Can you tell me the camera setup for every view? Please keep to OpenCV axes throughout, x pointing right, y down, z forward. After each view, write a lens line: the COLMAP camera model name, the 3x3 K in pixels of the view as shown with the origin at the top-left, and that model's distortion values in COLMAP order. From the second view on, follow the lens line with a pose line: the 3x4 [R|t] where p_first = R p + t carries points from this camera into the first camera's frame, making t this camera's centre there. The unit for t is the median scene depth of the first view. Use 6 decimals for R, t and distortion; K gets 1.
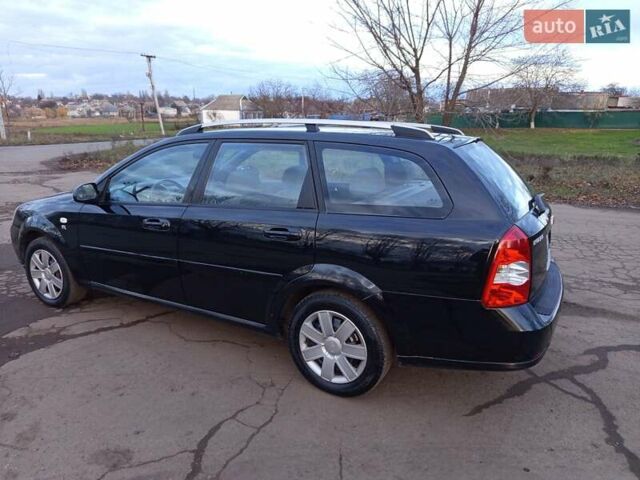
lens RADIAL K [[431.3, 0, 314.6], [0, 431.3, 240.2], [0, 0, 1]] dist [0.004278, -0.011844]
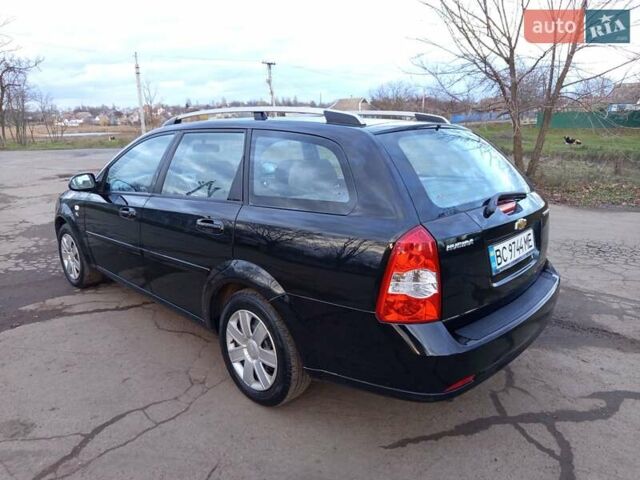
lens RADIAL K [[431.3, 0, 319.0], [0, 431.3, 238.9], [0, 0, 1]] dist [0.004278, -0.011844]
pose [[0.967229, 0.051364, -0.248655, 0.372337], [-0.053344, 0.998575, -0.001226, 0.001906], [0.248238, 0.014450, 0.968591, 0.120406]]
